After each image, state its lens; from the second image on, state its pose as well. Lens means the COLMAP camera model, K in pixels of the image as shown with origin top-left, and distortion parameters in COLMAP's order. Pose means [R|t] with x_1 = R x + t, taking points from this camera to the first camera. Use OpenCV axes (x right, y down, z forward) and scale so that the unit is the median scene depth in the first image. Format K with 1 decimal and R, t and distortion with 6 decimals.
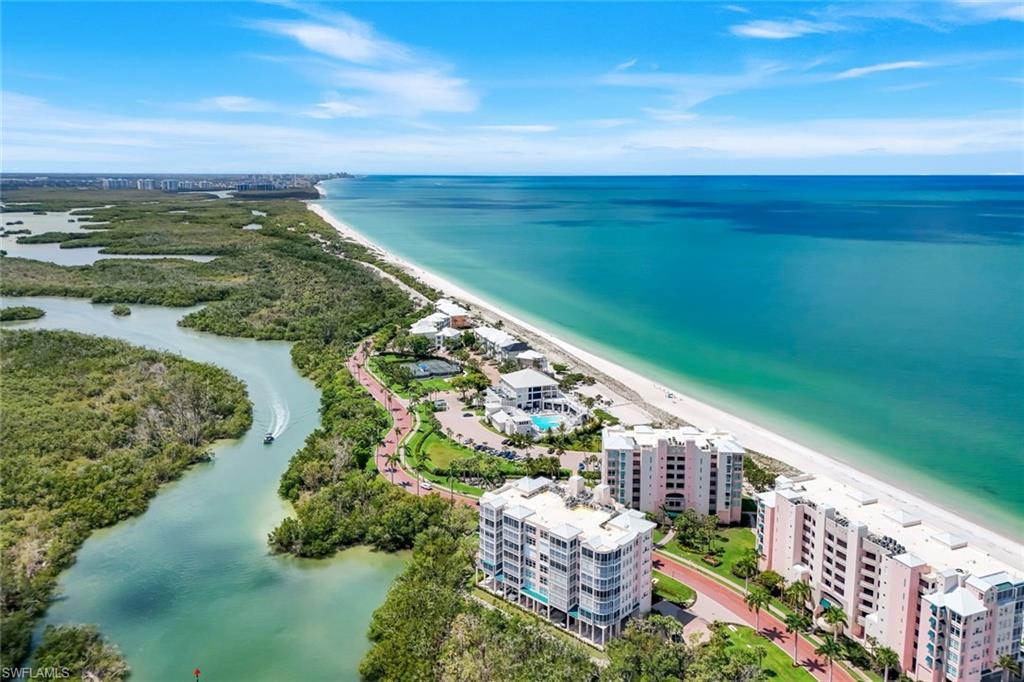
lens RADIAL K [[743.0, 0, 518.1], [0, 743.0, 341.8], [0, 0, 1]] dist [0.029388, -0.010676]
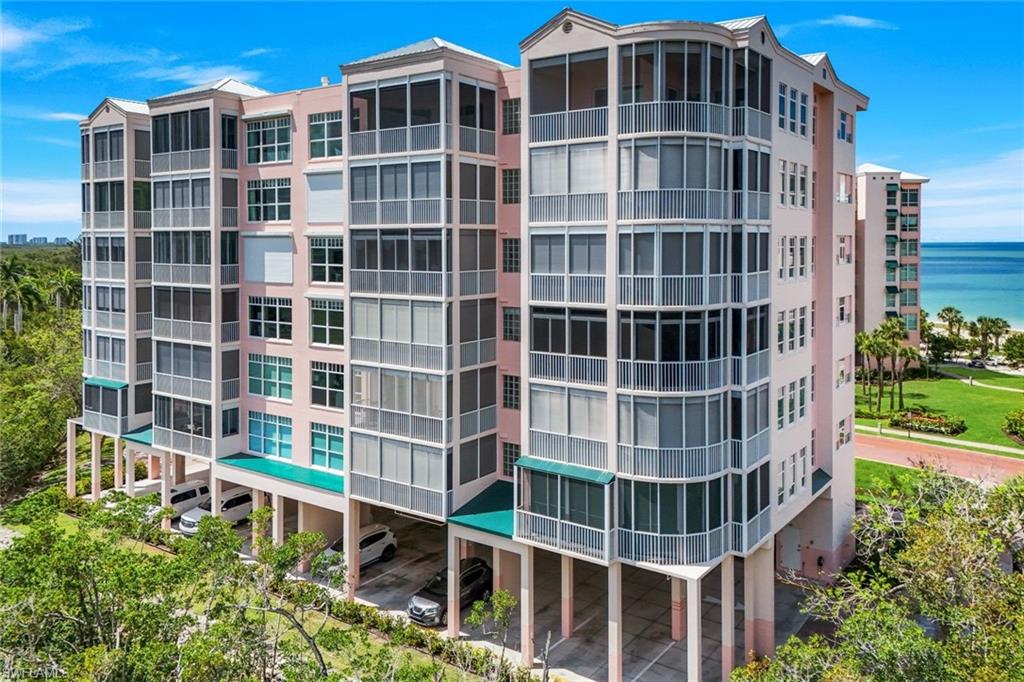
lens RADIAL K [[743.0, 0, 509.7], [0, 743.0, 349.0], [0, 0, 1]] dist [0.029388, -0.010676]
pose [[0.992388, -0.005775, 0.123018, 0.057004], [0.022934, 0.990093, -0.138528, 0.336808], [-0.120999, 0.140295, 0.982688, 0.797990]]
